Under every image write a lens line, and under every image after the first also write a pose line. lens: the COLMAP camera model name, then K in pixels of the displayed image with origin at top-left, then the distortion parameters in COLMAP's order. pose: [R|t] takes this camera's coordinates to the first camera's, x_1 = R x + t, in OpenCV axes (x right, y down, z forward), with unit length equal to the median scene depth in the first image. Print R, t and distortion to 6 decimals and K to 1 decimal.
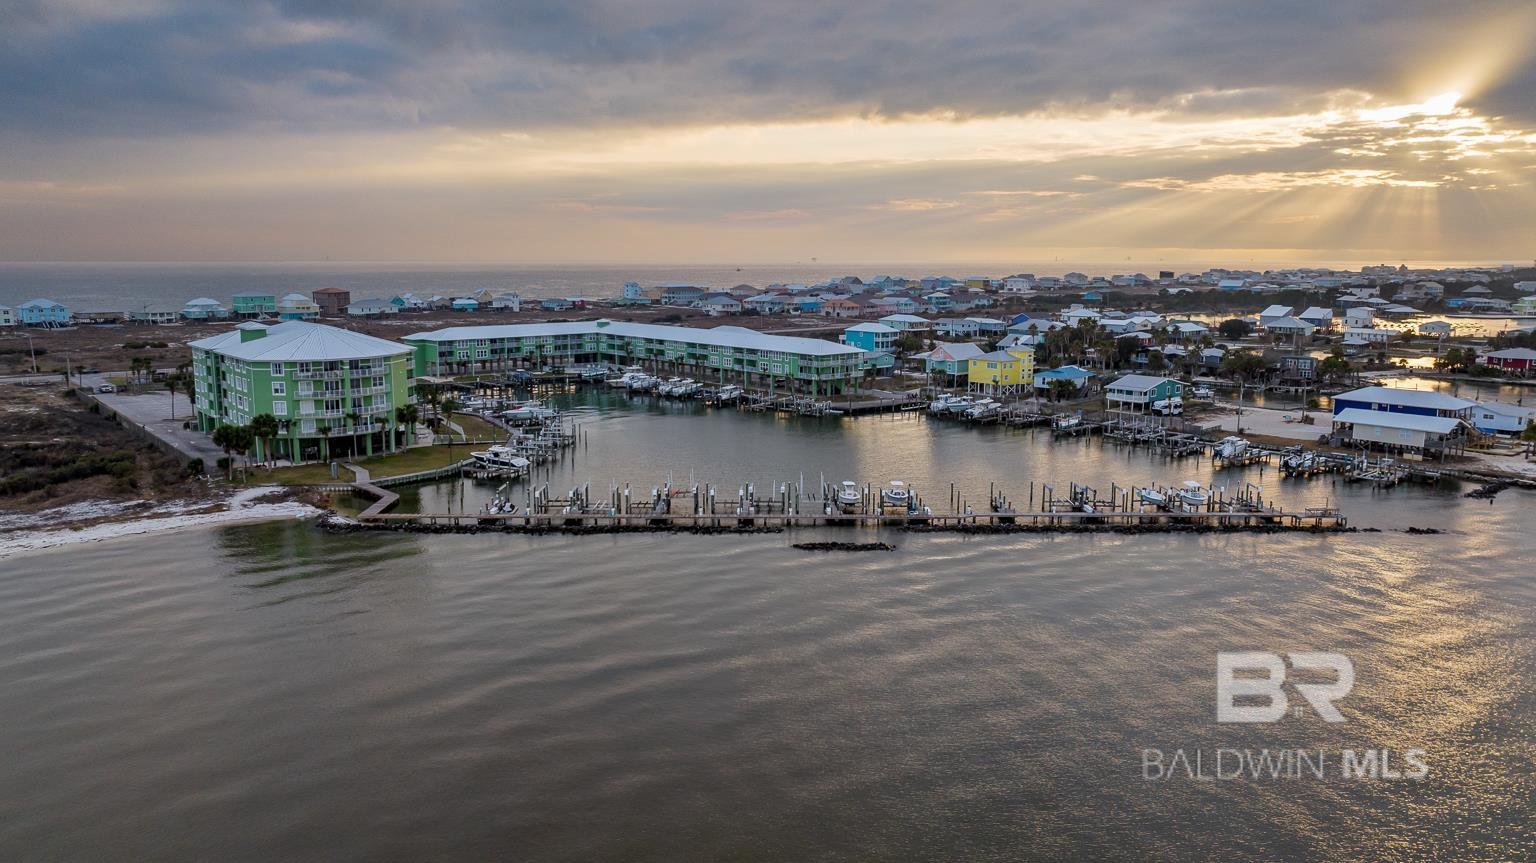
lens RADIAL K [[1064.5, 0, 765.9], [0, 1064.5, 441.7], [0, 0, 1]] dist [-0.040961, 0.038338]
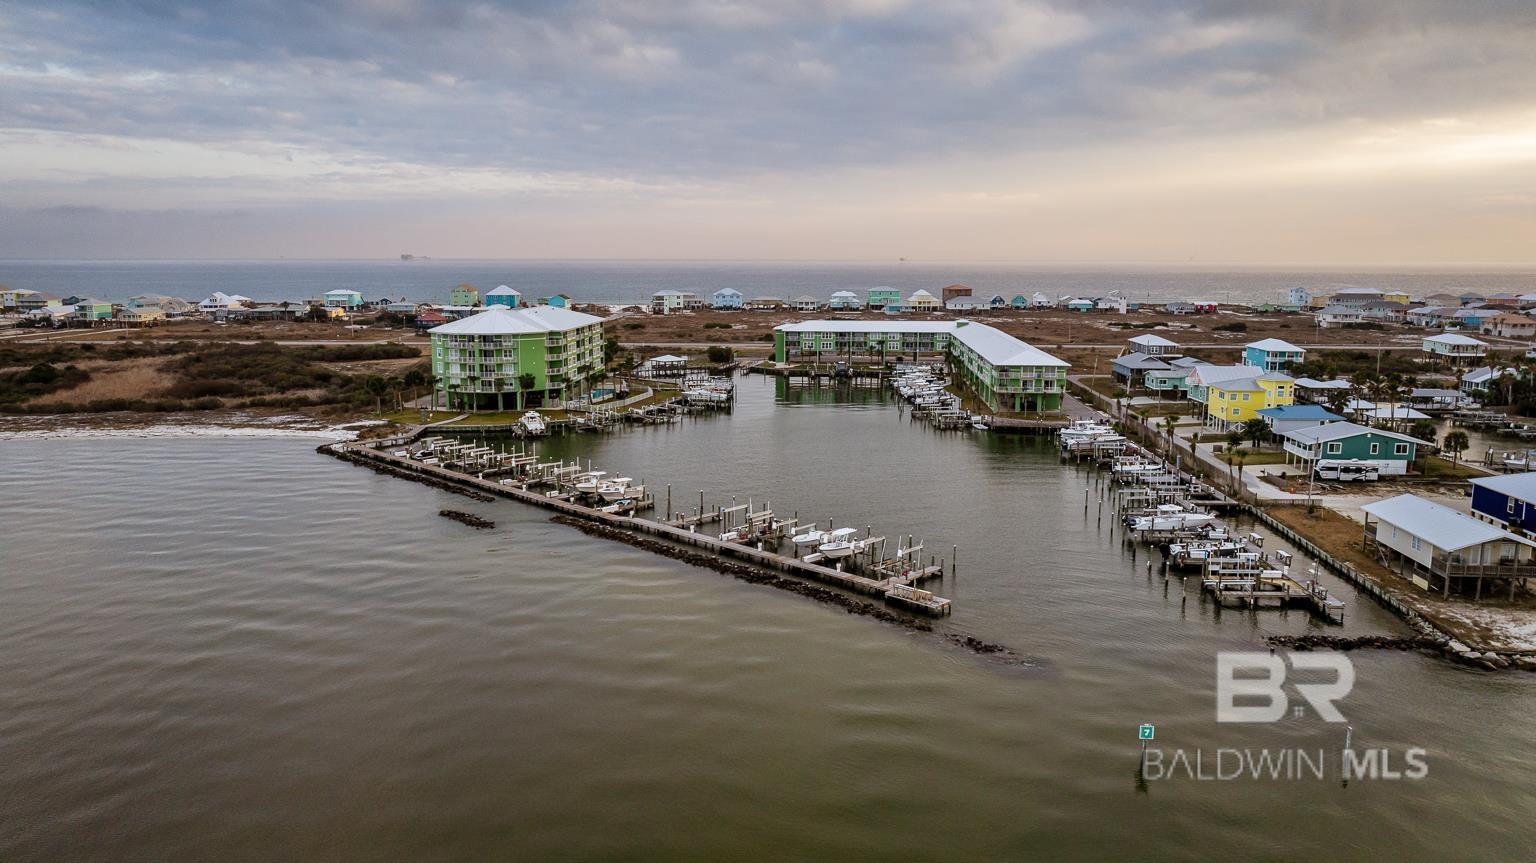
lens RADIAL K [[1064.5, 0, 779.1], [0, 1064.5, 424.5], [0, 0, 1]] dist [-0.040961, 0.038338]
pose [[0.716946, 0.108116, -0.688694, 0.448095], [-0.119630, 0.992327, 0.031244, -0.030494], [0.686788, 0.059988, 0.724378, 0.182394]]
